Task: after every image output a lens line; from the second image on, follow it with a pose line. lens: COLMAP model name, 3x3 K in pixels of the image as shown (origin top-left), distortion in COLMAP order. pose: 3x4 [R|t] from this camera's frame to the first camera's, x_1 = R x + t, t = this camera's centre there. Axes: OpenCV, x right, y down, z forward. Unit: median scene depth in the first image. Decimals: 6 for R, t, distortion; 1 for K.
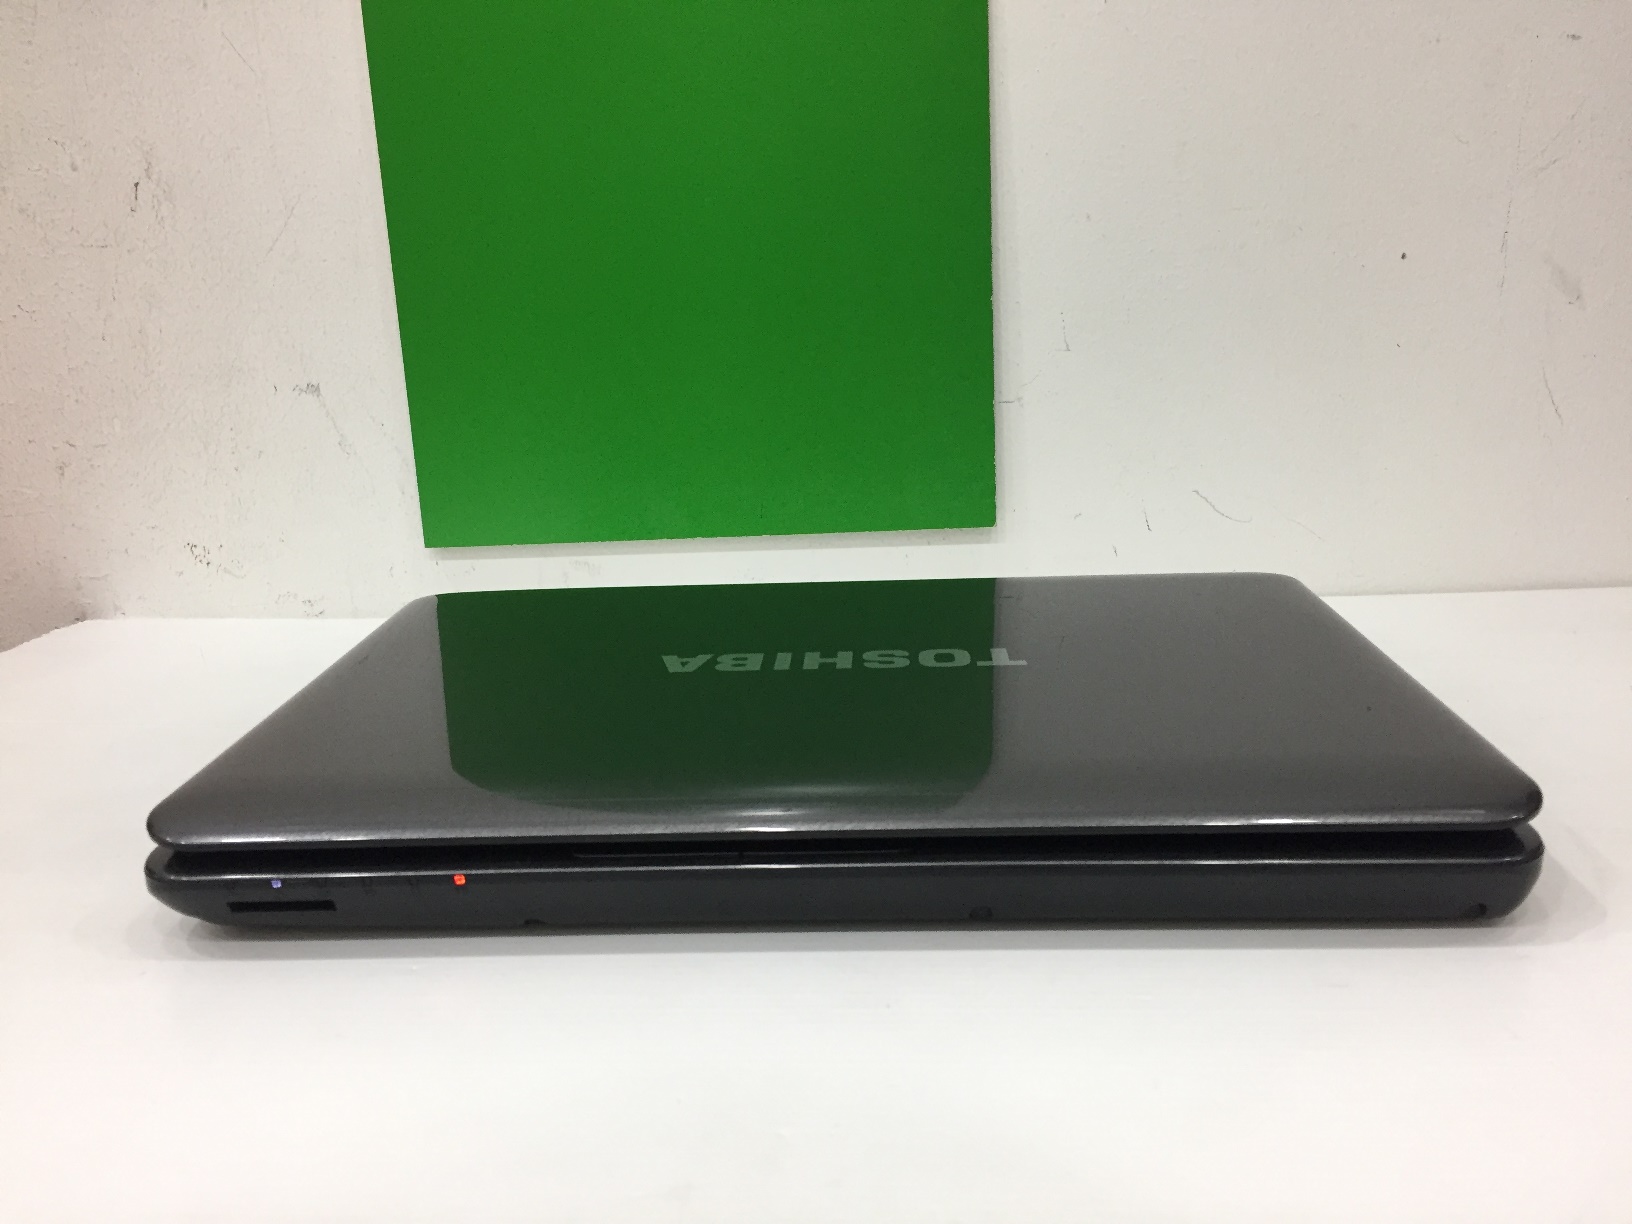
lens RADIAL K [[1457.5, 0, 825.1], [0, 1457.5, 583.5], [0, 0, 1]] dist [0.070299, -0.130081]
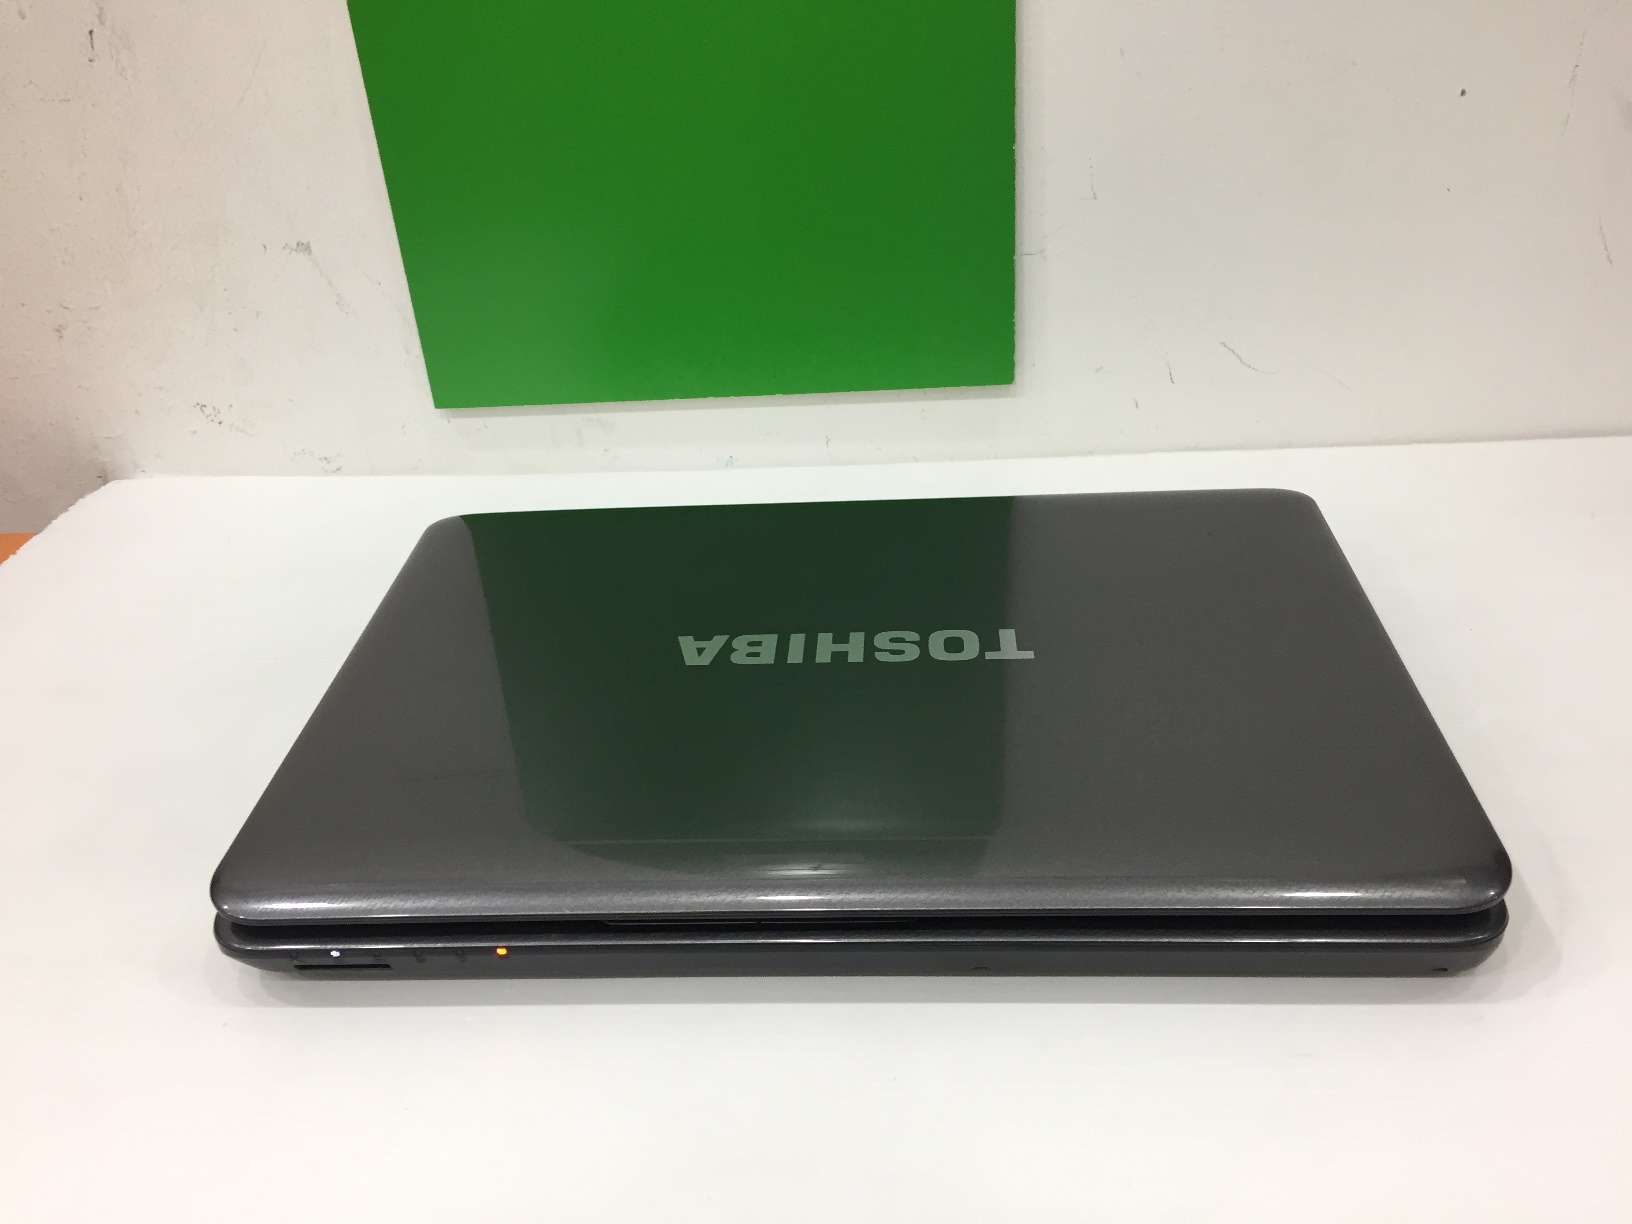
lens RADIAL K [[1457.5, 0, 824.0], [0, 1457.5, 634.3], [0, 0, 1]] dist [0.070299, -0.130081]
pose [[0.999734, -0.011480, -0.020011, 0.007434], [0.016773, 0.957235, 0.288824, -0.165144], [0.015840, -0.289083, 0.957173, 0.013418]]
